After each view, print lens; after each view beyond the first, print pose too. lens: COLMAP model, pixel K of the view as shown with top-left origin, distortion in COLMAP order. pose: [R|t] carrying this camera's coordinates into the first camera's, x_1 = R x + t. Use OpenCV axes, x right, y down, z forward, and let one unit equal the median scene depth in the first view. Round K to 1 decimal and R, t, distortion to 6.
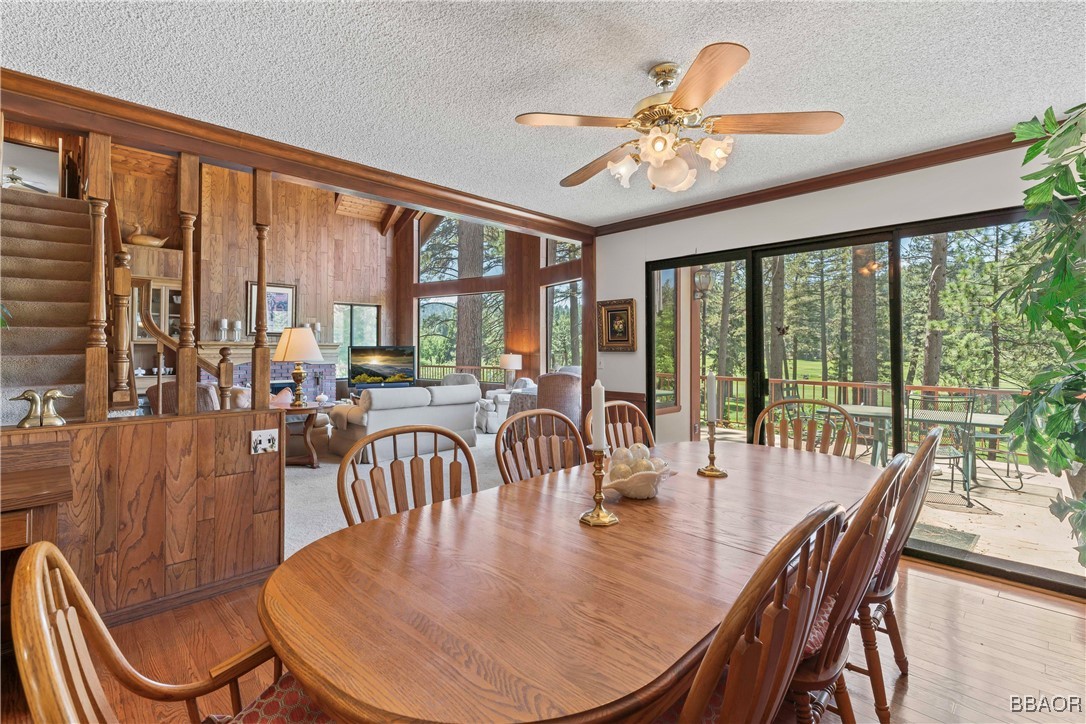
lens RADIAL K [[498.4, 0, 540.8], [0, 498.4, 346.4], [0, 0, 1]] dist [-0.000371, -0.000141]
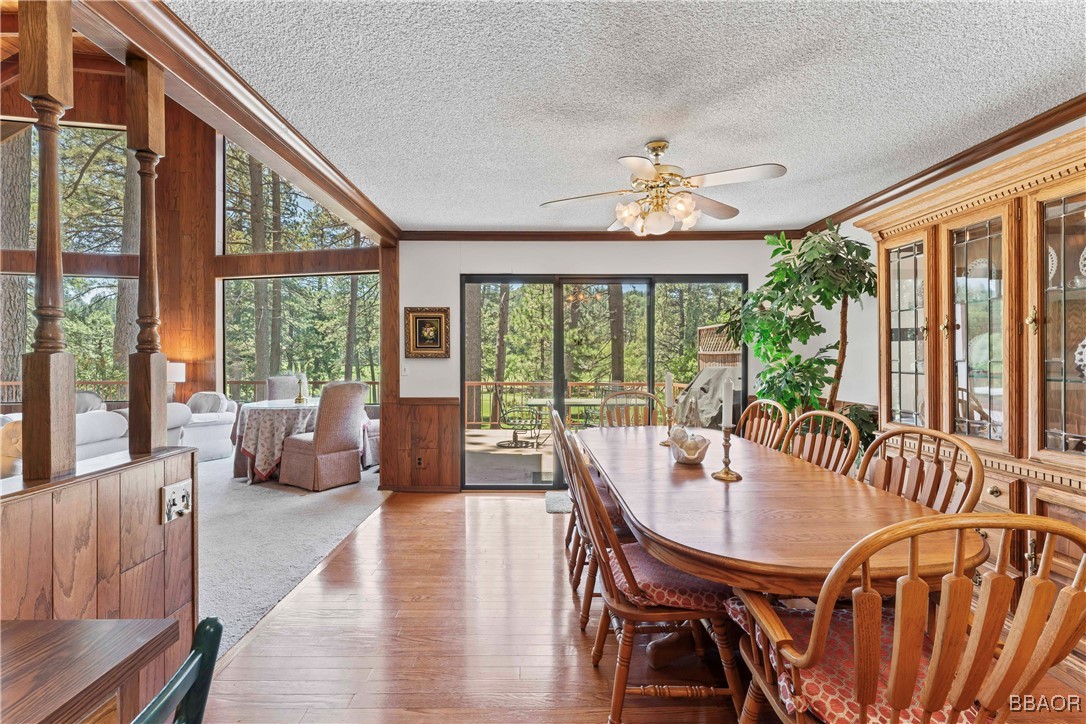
lens RADIAL K [[490.0, 0, 540.4], [0, 490.0, 359.3], [0, 0, 1]] dist [-0.002079, 0.000549]
pose [[0.691300, -0.004846, 0.722552, -0.412385], [-0.004382, 0.999931, 0.010898, 0.001046], [-0.722555, -0.010700, 0.691231, 0.142069]]
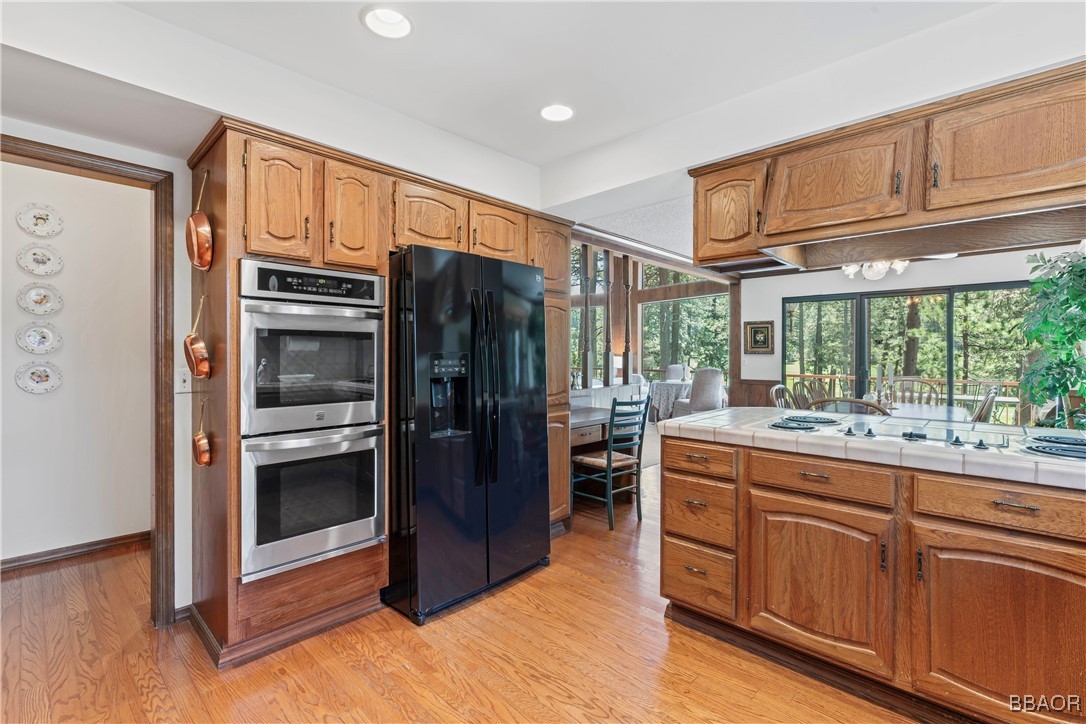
lens RADIAL K [[490.0, 0, 540.4], [0, 490.0, 359.3], [0, 0, 1]] dist [-0.002079, 0.000549]
pose [[0.999161, 0.001320, 0.040937, -0.598843], [-0.002157, 0.999789, 0.020408, -0.003013], [-0.040902, -0.020480, 0.998953, -0.511955]]
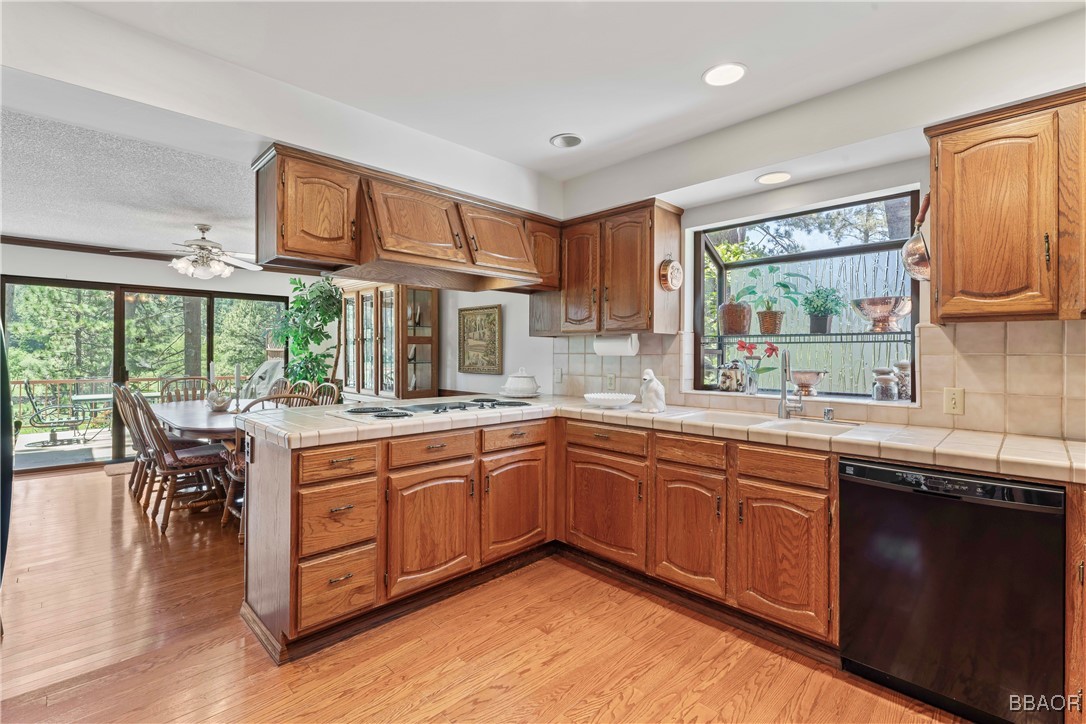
lens RADIAL K [[492.1, 0, 543.9], [0, 492.1, 351.4], [0, 0, 1]] dist [-0.004632, 0.000120]
pose [[-0.009047, 0.004848, 0.999947, -0.887340], [-0.012190, 0.999913, -0.004958, -0.001422], [-0.999885, -0.012234, -0.008987, -0.232711]]
